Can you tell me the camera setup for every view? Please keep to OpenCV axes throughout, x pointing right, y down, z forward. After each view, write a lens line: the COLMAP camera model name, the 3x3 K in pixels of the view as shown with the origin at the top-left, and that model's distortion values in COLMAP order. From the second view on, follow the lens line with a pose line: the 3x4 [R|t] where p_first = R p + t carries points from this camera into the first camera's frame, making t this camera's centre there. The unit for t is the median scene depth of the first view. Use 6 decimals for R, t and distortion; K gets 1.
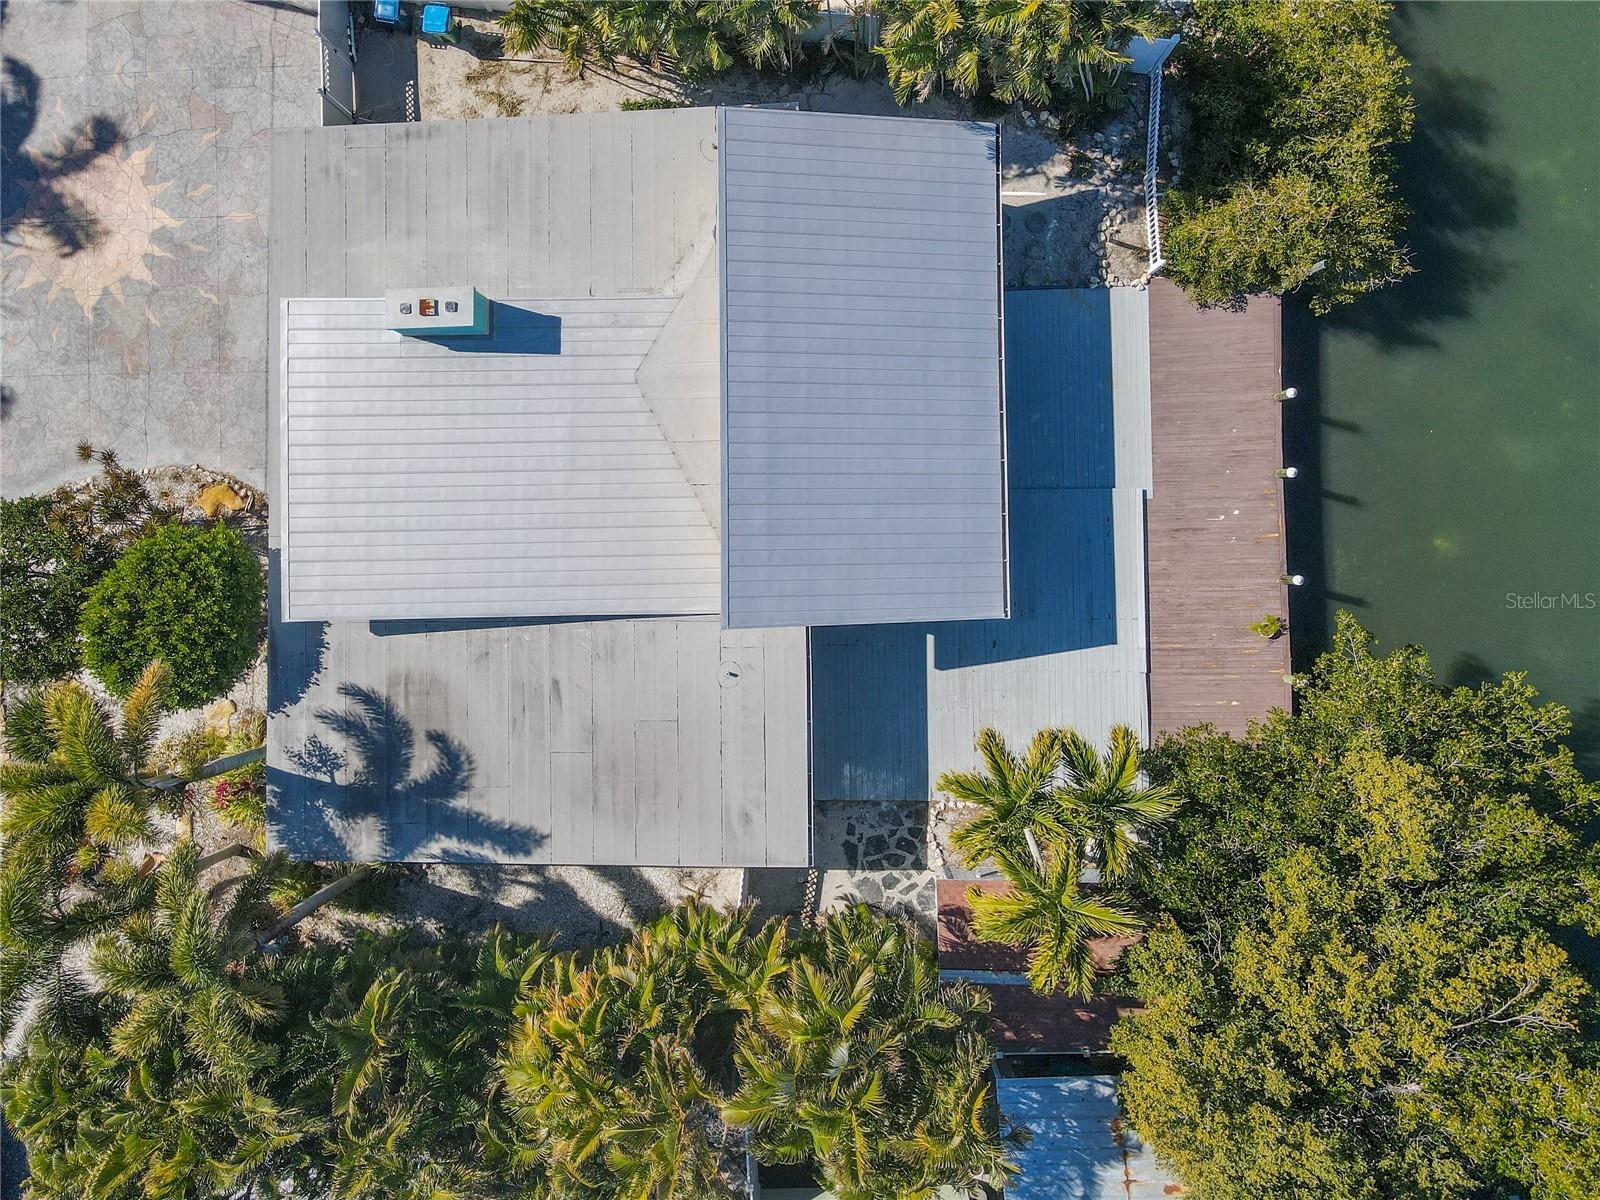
lens RADIAL K [[1210.2, 0, 800.0], [0, 1210.2, 600.0], [0, 0, 1]] dist [0.003877, 0.071909]
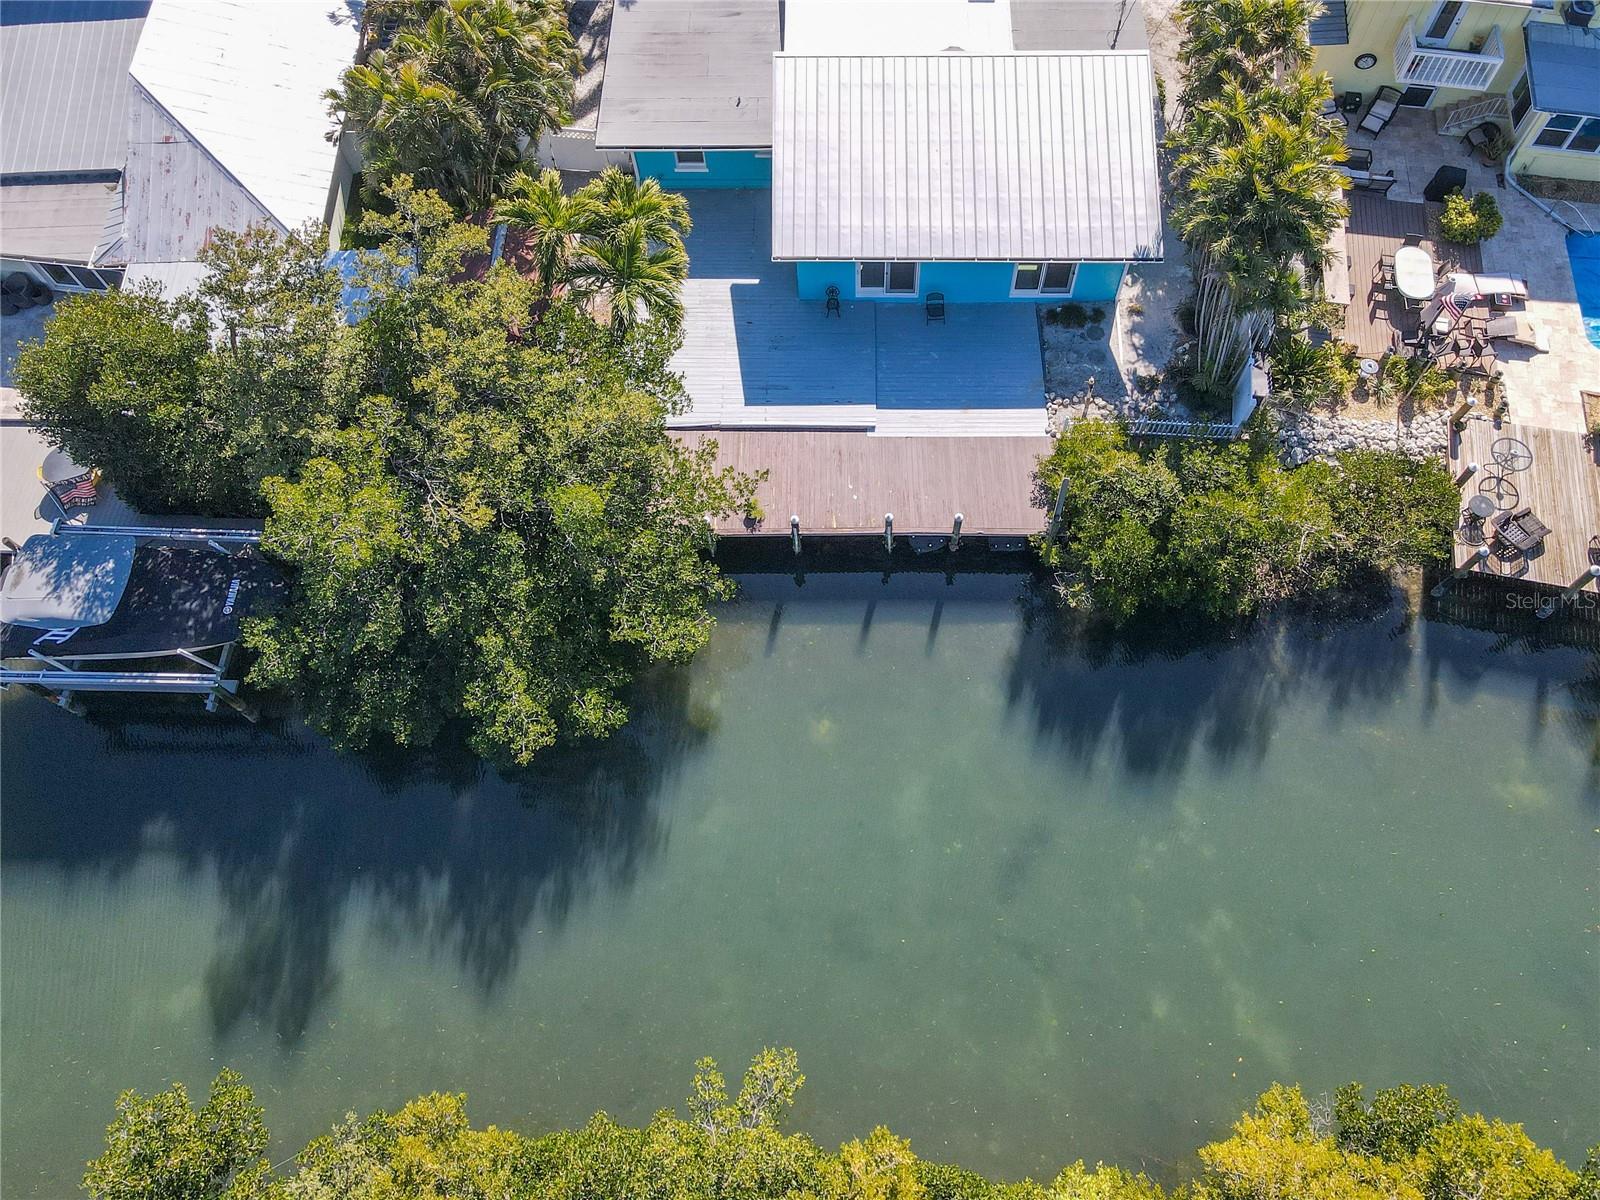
lens RADIAL K [[1210.2, 0, 800.0], [0, 1210.2, 600.0], [0, 0, 1]] dist [0.003877, 0.071909]
pose [[-0.028902, 0.913504, -0.405803, 0.914906], [-0.999311, -0.016955, 0.033006, -0.059856], [0.023270, 0.406477, 0.913365, -0.007489]]
